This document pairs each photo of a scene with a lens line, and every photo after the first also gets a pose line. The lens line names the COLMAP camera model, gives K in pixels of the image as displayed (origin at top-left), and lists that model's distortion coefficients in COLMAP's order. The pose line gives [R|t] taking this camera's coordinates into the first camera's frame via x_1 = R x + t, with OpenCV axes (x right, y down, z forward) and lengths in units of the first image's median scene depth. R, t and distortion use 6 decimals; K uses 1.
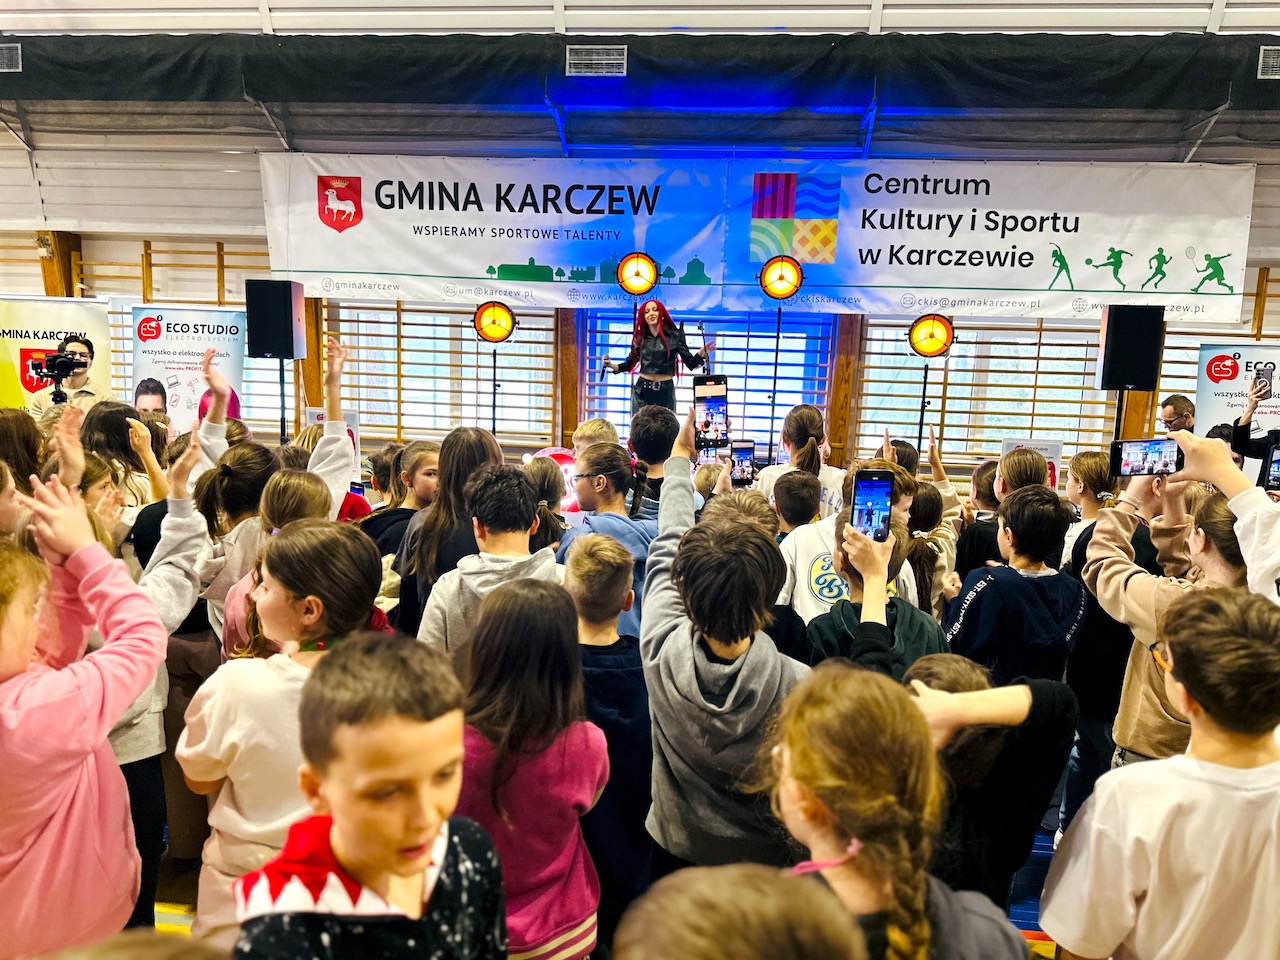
lens RADIAL K [[890.7, 0, 638.0], [0, 890.7, 484.1], [0, 0, 1]] dist [0.032326, -0.006072]
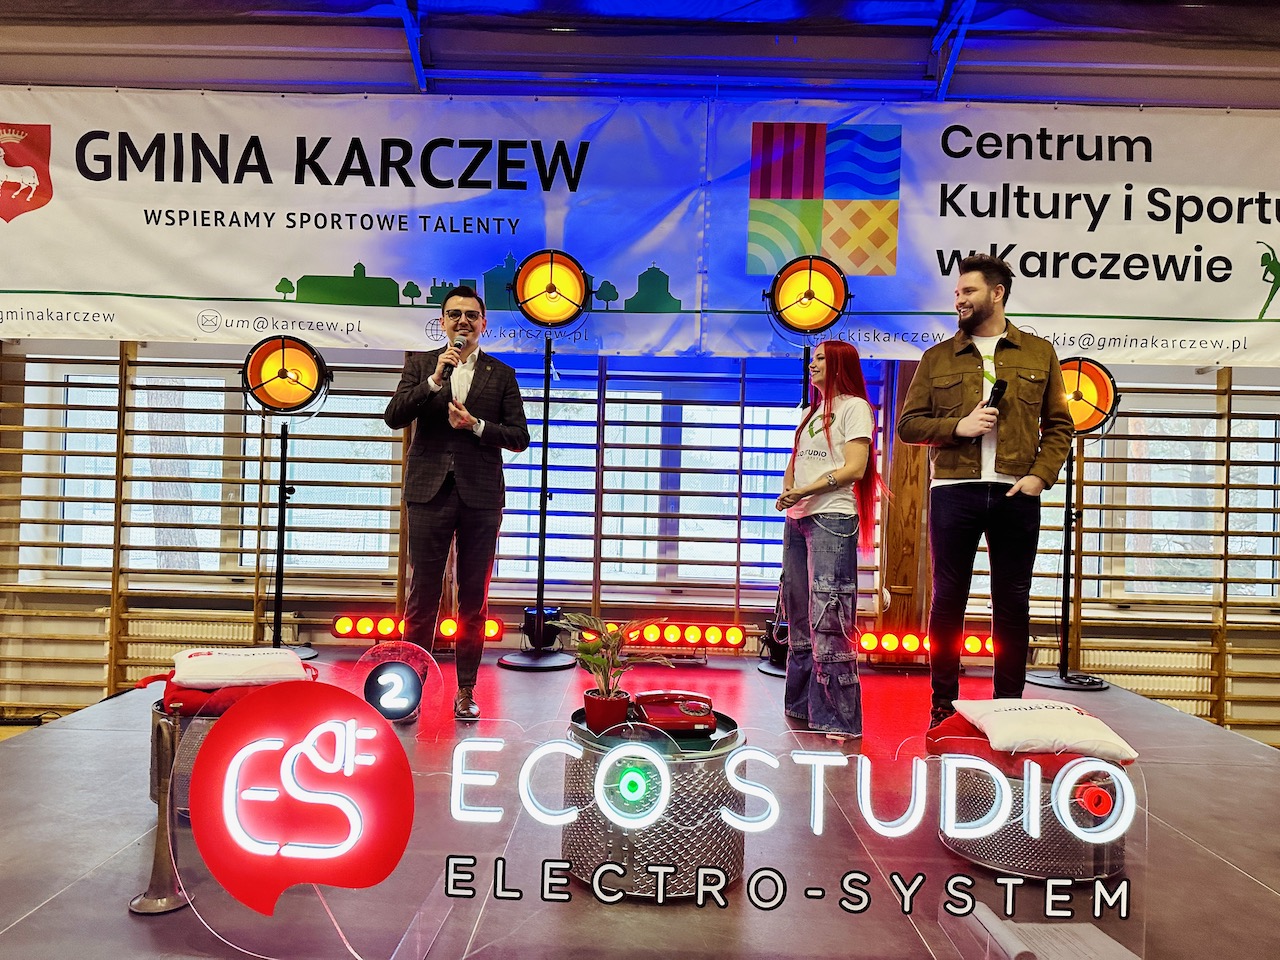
lens RADIAL K [[890.7, 0, 642.1], [0, 890.7, 483.2], [0, 0, 1]] dist [0.032326, -0.006072]
pose [[0.993700, -0.007216, 0.111839, -0.007327], [0.021835, 0.991266, -0.130055, -0.042144], [-0.109924, 0.131678, 0.985179, 0.460274]]
